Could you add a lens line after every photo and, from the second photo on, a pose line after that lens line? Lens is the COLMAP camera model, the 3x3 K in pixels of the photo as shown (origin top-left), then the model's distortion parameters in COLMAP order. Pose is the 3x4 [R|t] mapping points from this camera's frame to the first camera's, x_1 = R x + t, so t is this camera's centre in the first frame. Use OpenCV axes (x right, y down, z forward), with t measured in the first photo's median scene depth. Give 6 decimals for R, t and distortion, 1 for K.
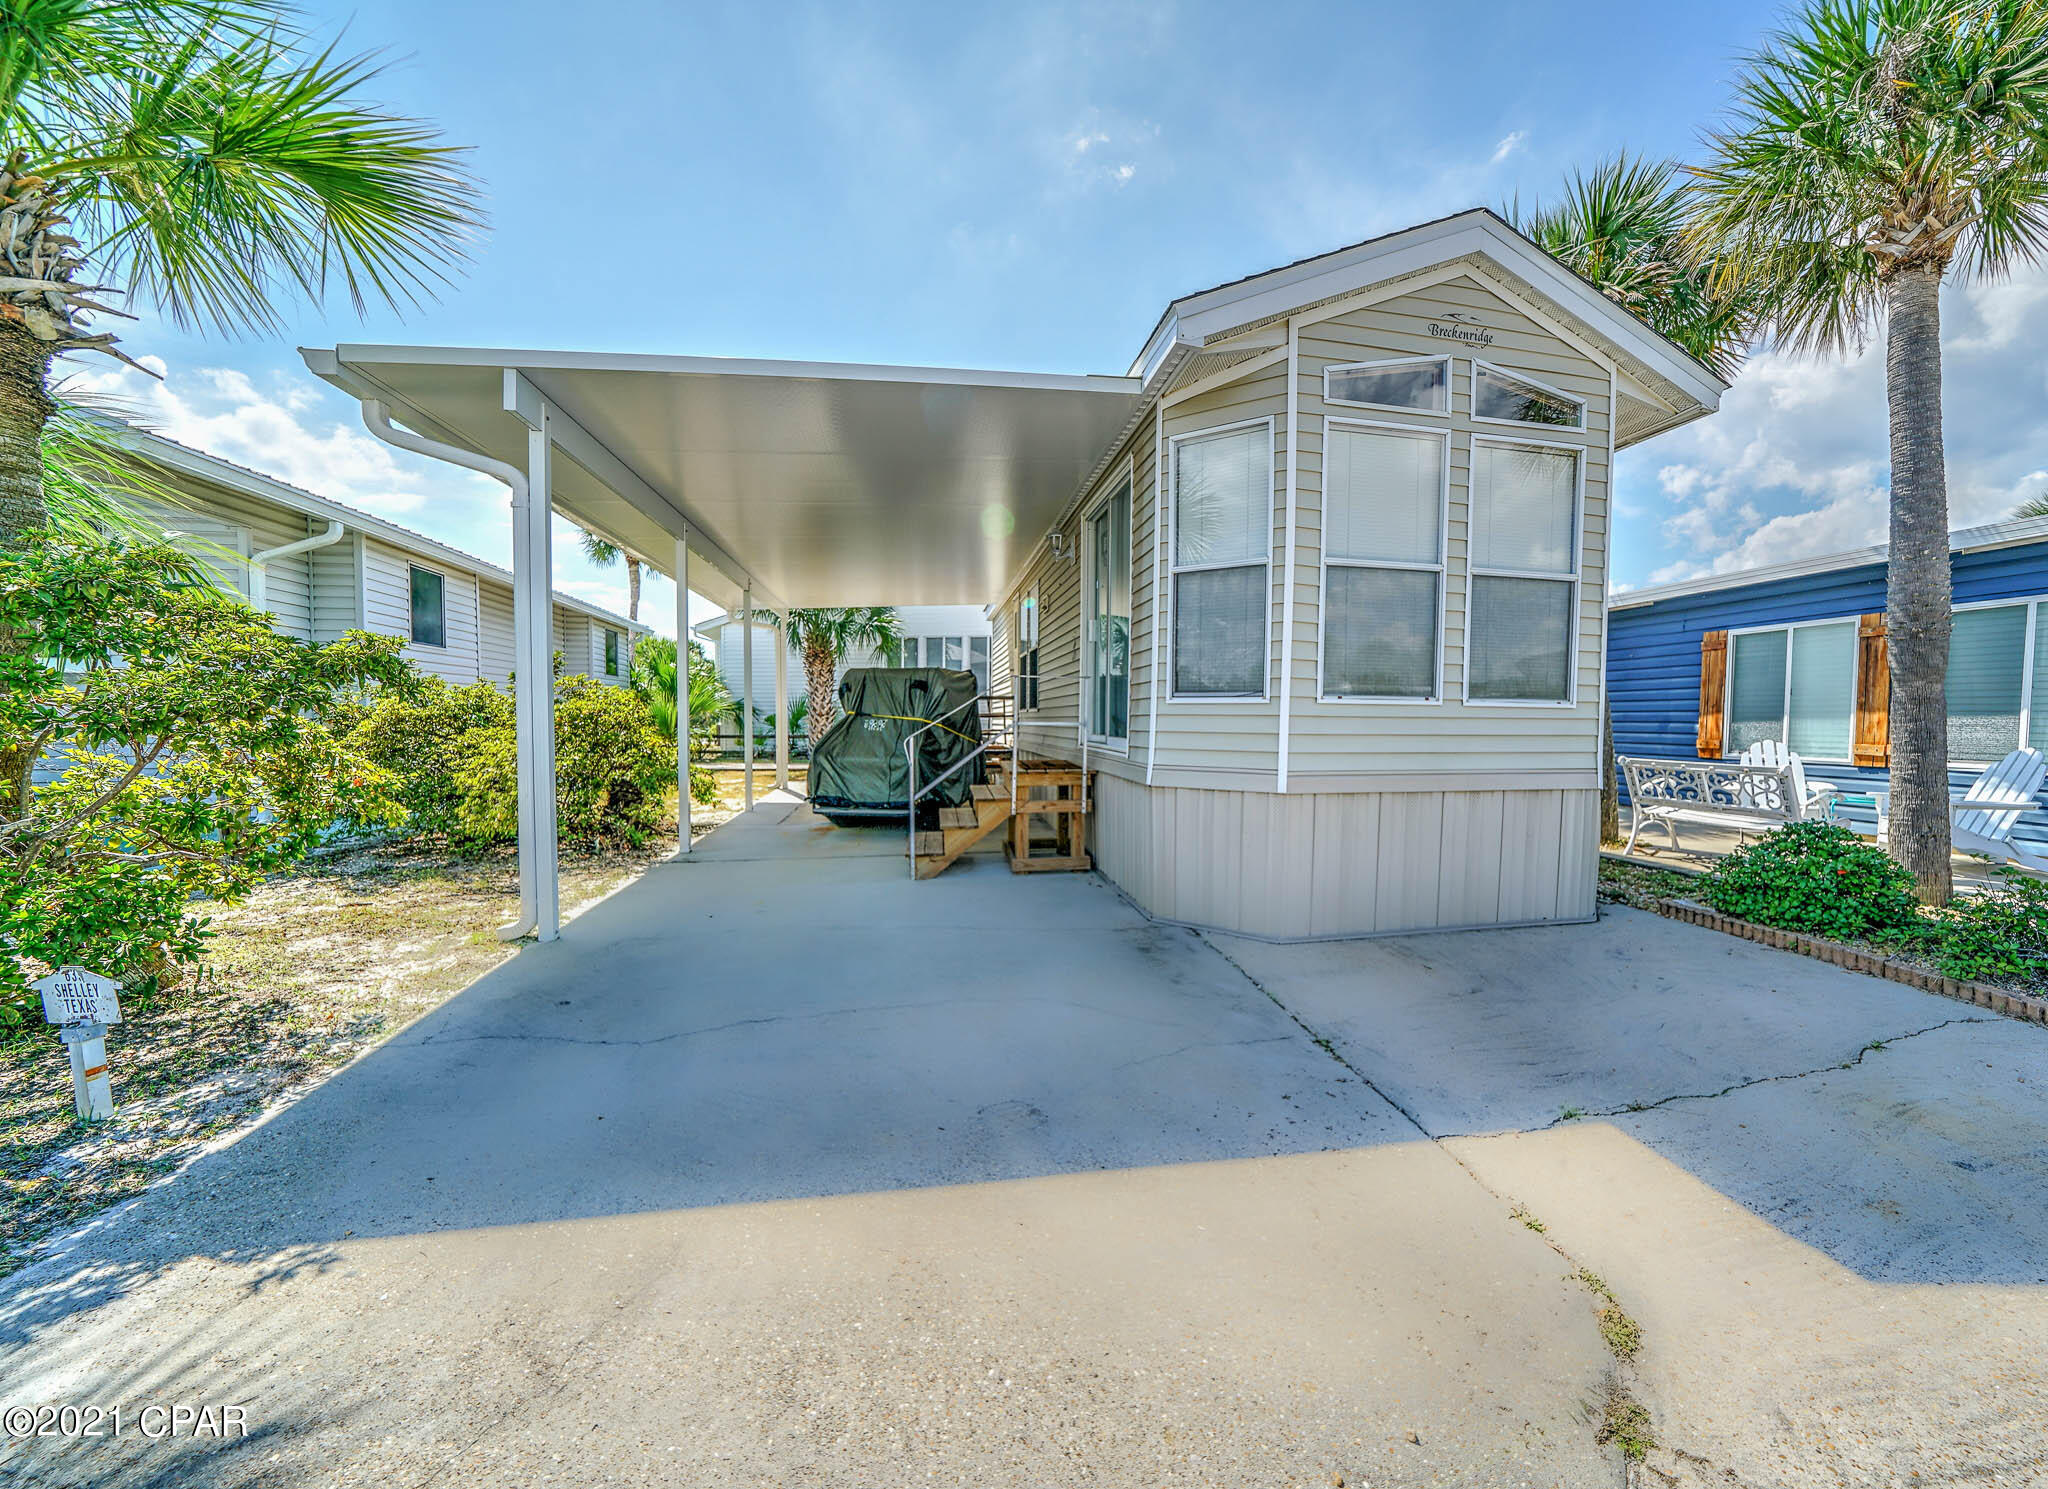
lens RADIAL K [[777.0, 0, 1097.4], [0, 777.0, 754.9], [0, 0, 1]] dist [-0.024822, 0.002775]
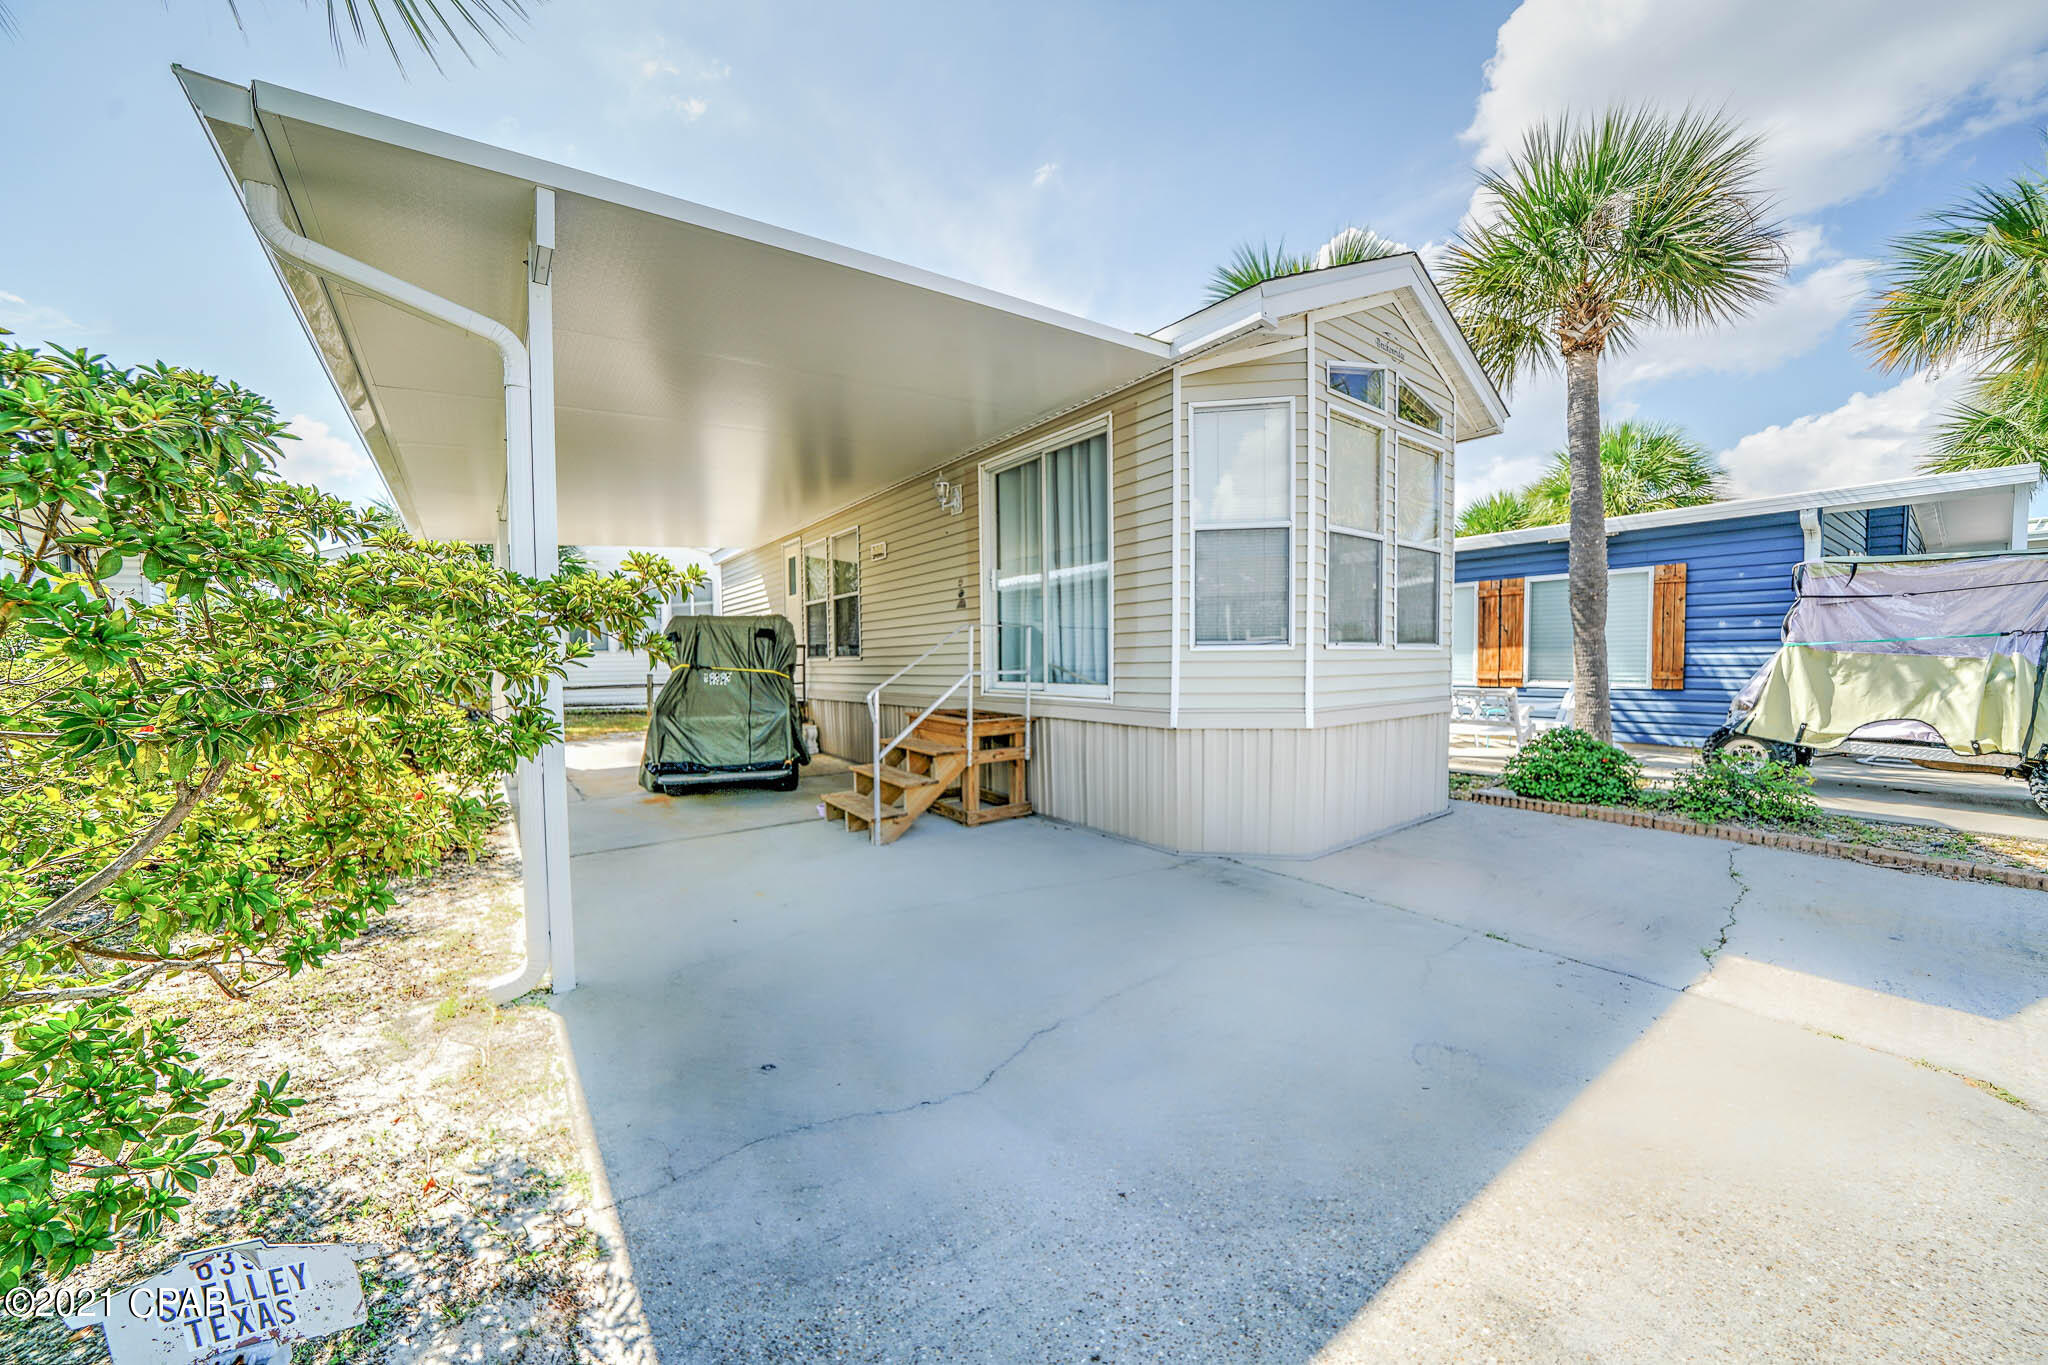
lens RADIAL K [[712.5, 0, 1004.9], [0, 712.5, 692.9], [0, 0, 1]] dist [-0.024820, 0.002595]
pose [[0.916177, -0.038182, 0.398951, -0.544828], [0.039499, 0.999207, 0.004923, -0.023741], [-0.398823, 0.011247, 0.916959, 0.204625]]
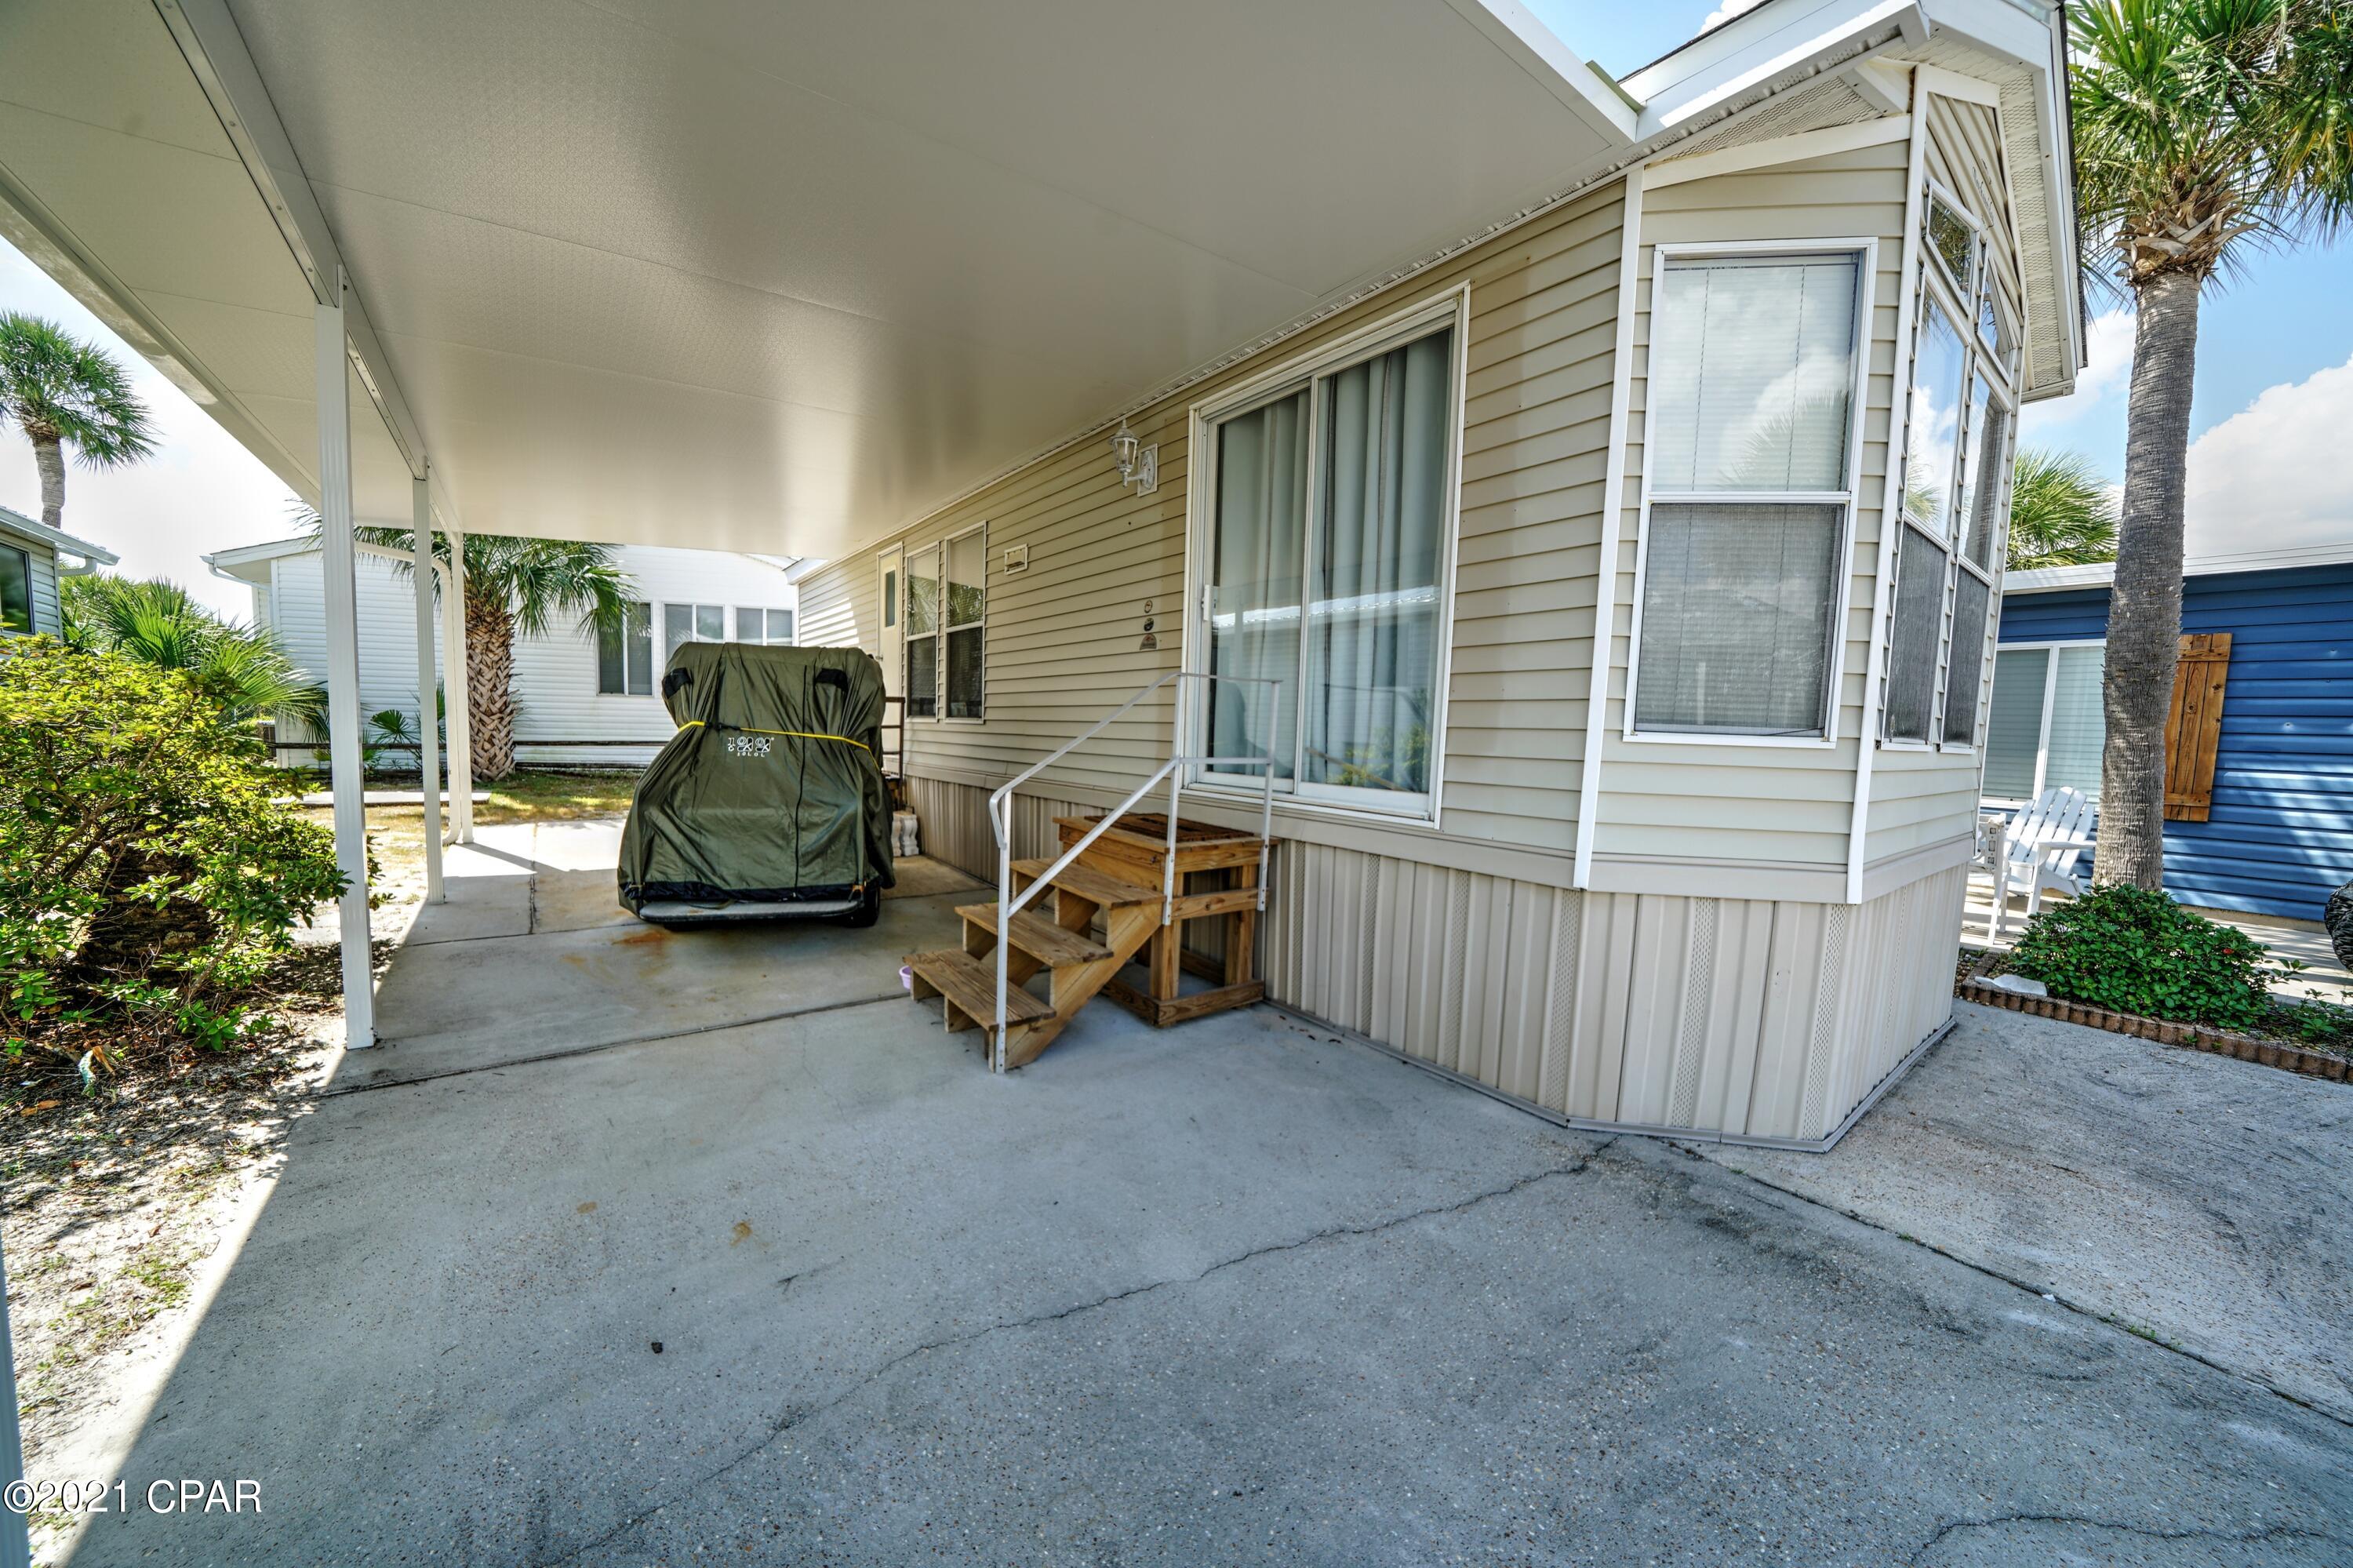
lens RADIAL K [[818.7, 0, 1154.6], [0, 818.7, 796.0], [0, 0, 1]] dist [-0.024820, 0.002595]
pose [[0.914805, -0.015704, 0.403589, -0.452114], [-0.002796, 0.998974, 0.045207, -0.053847], [-0.403885, -0.042484, 0.913823, 0.613401]]
